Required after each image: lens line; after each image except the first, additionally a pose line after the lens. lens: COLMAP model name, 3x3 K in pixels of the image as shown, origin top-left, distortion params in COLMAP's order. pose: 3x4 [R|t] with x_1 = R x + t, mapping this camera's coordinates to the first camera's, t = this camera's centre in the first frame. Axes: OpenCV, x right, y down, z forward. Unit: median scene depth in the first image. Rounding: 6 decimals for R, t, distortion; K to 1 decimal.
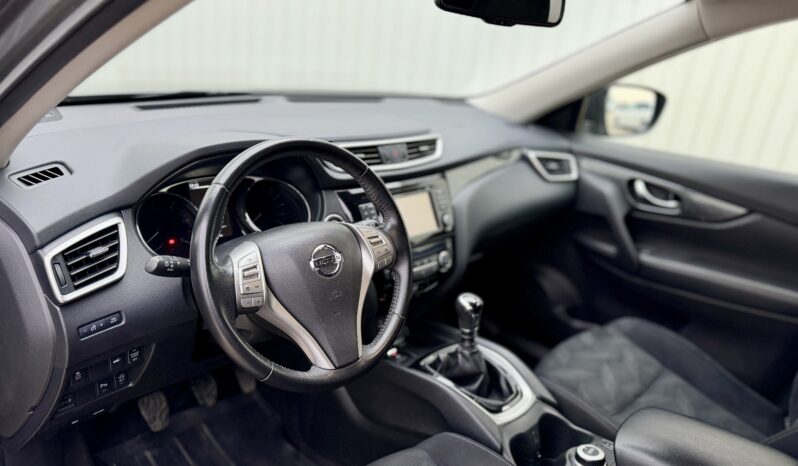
lens RADIAL K [[580.5, 0, 420.6], [0, 580.5, 226.0], [0, 0, 1]] dist [0.044651, -0.026306]
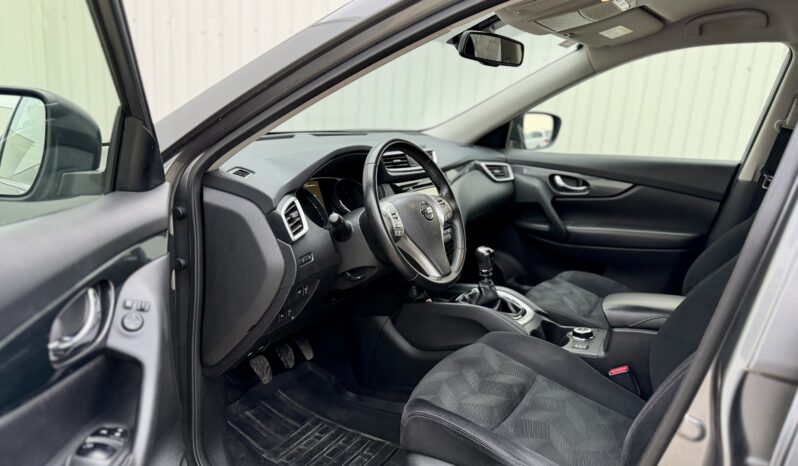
lens RADIAL K [[621.5, 0, 397.5], [0, 621.5, 236.4], [0, 0, 1]] dist [0.120792, 0.003352]
pose [[0.965590, -0.107638, 0.236751, -0.411940], [0.133468, 0.986404, -0.095883, 0.178298], [-0.223211, 0.124183, 0.966828, -0.398944]]
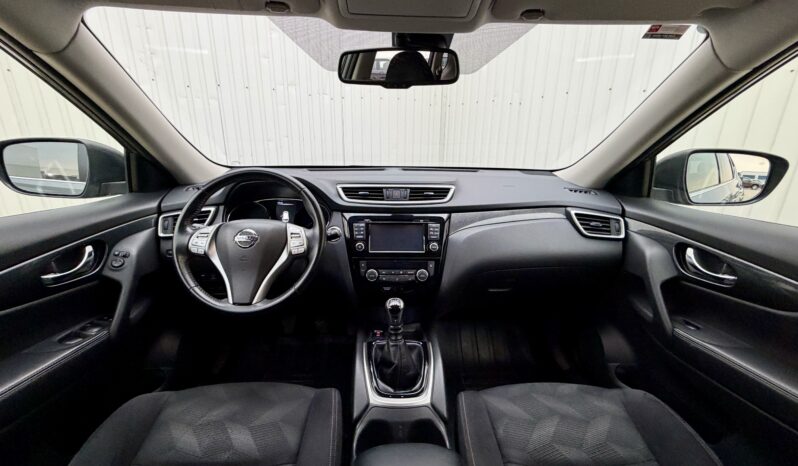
lens RADIAL K [[339.2, 0, 402.2], [0, 339.2, 232.2], [0, 0, 1]] dist [0.001136, 0.000463]
pose [[0.703878, 0.094318, -0.704031, 0.470603], [-0.175864, 0.983427, -0.044078, 0.002968], [0.688206, 0.154840, 0.708800, 0.346624]]
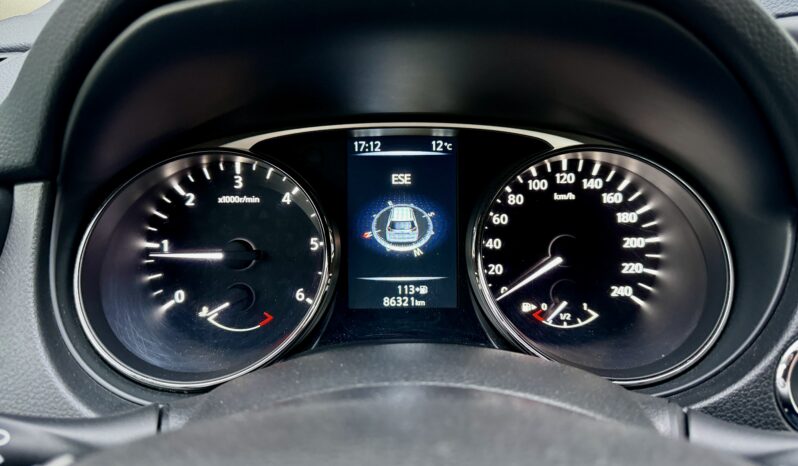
lens RADIAL K [[580.5, 0, 395.9], [0, 580.5, 225.9], [0, 0, 1]] dist [0.044651, -0.026306]
pose [[0.675803, 0.173293, -0.716421, -0.083190], [-0.164149, 0.982944, 0.082919, -0.036581], [0.718572, 0.061563, 0.692723, 0.535624]]
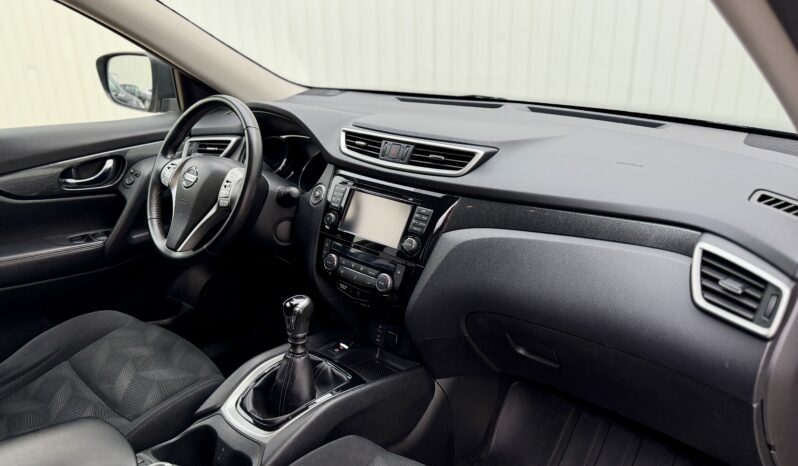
lens RADIAL K [[580.5, 0, 398.1], [0, 580.5, 233.2], [0, 0, 1]] dist [0.044651, -0.026306]
pose [[0.017120, 0.241732, -0.970192, 0.730846], [-0.329411, 0.917524, 0.222796, -0.175112], [0.944031, 0.315778, 0.095338, 0.787033]]
